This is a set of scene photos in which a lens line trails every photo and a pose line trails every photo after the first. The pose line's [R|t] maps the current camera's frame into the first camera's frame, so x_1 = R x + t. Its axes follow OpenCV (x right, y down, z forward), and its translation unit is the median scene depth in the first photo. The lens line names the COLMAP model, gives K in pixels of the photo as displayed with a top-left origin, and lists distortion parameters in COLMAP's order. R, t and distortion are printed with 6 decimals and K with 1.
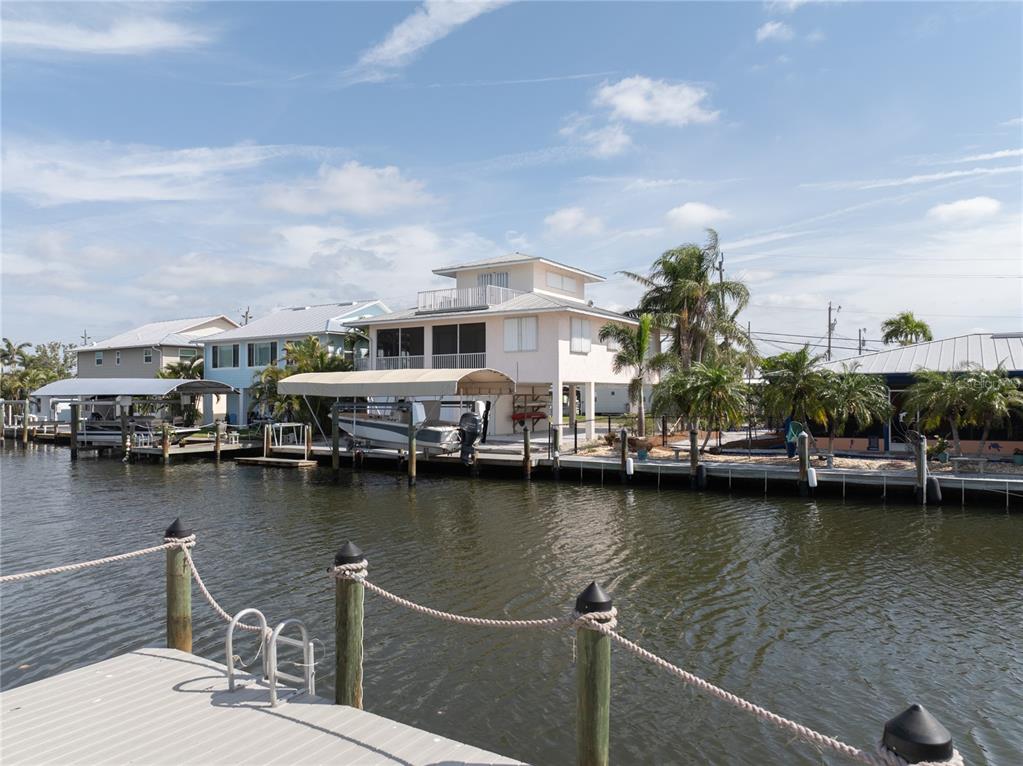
lens RADIAL K [[719.2, 0, 511.4], [0, 719.2, 379.4], [0, 0, 1]] dist [-0.040142, 0.004248]
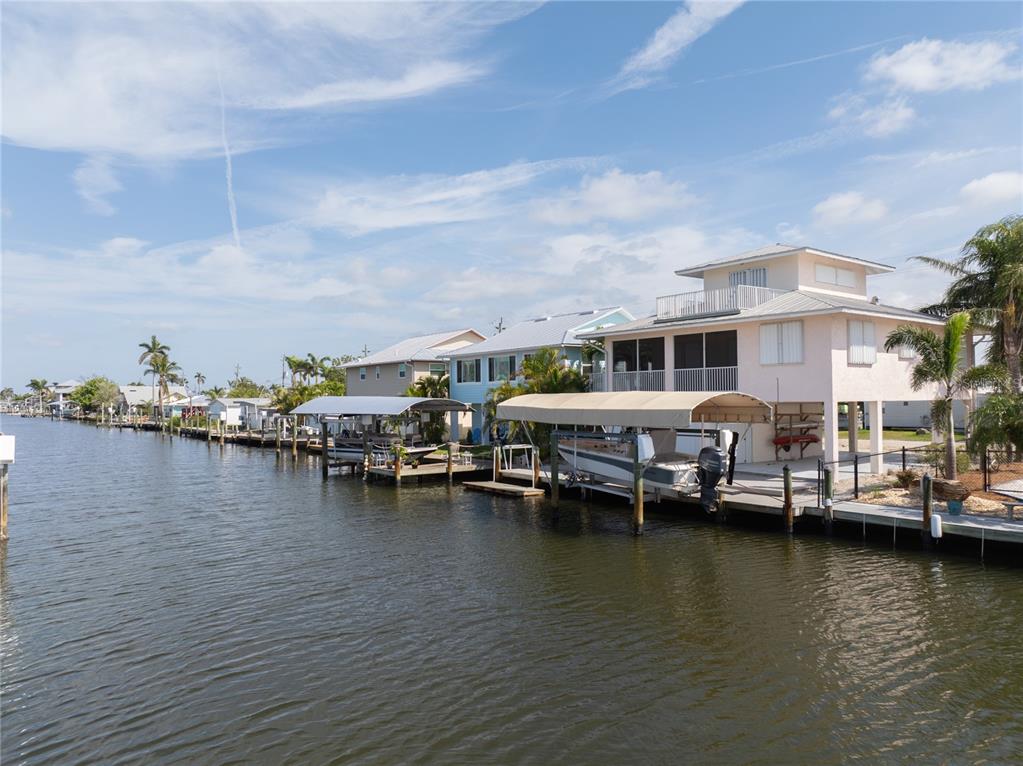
lens RADIAL K [[719.2, 0, 511.4], [0, 719.2, 379.4], [0, 0, 1]] dist [-0.040142, 0.004248]
pose [[0.933964, -0.013113, -0.357127, 0.015104], [0.011559, 0.999912, -0.006486, -0.019004], [0.357181, 0.001930, 0.934033, 0.127503]]
